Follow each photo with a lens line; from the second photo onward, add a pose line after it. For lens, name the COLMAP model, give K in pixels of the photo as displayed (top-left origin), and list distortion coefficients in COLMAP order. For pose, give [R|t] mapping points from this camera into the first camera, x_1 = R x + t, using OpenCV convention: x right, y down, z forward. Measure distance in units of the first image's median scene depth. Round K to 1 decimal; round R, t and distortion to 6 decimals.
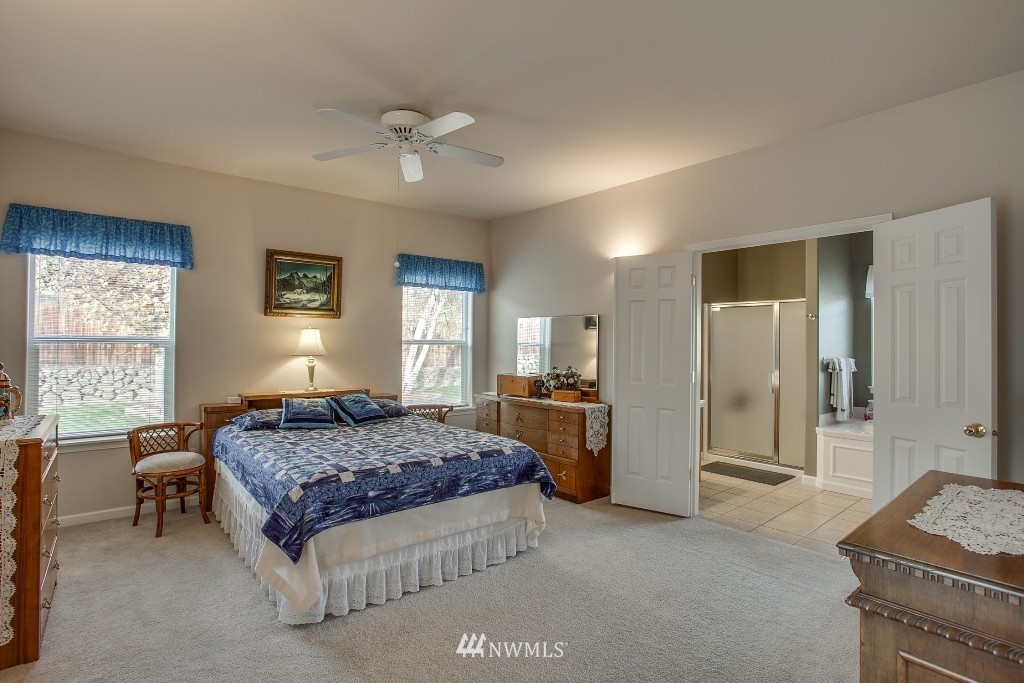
lens RADIAL K [[514.3, 0, 510.9], [0, 514.3, 333.1], [0, 0, 1]] dist [-0.077270, 0.032257]
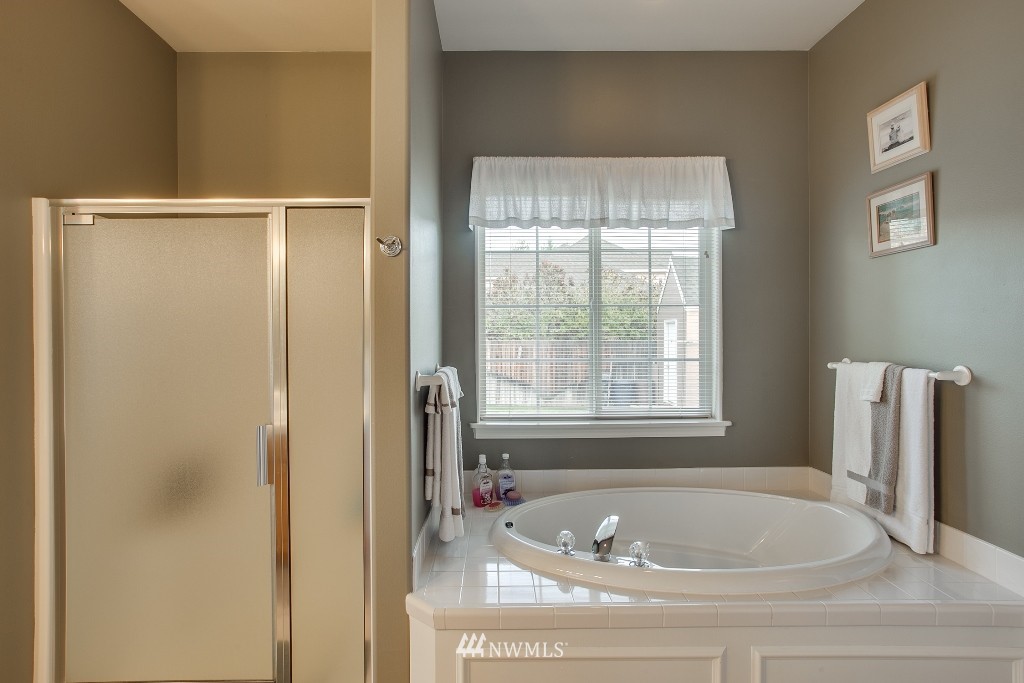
lens RADIAL K [[514.3, 0, 510.9], [0, 514.3, 333.1], [0, 0, 1]] dist [-0.077270, 0.032257]
pose [[0.616609, -0.005277, 0.787252, 0.358495], [-0.005070, 0.999930, 0.010673, 0.016661], [-0.787253, -0.010572, 0.616539, 0.674476]]
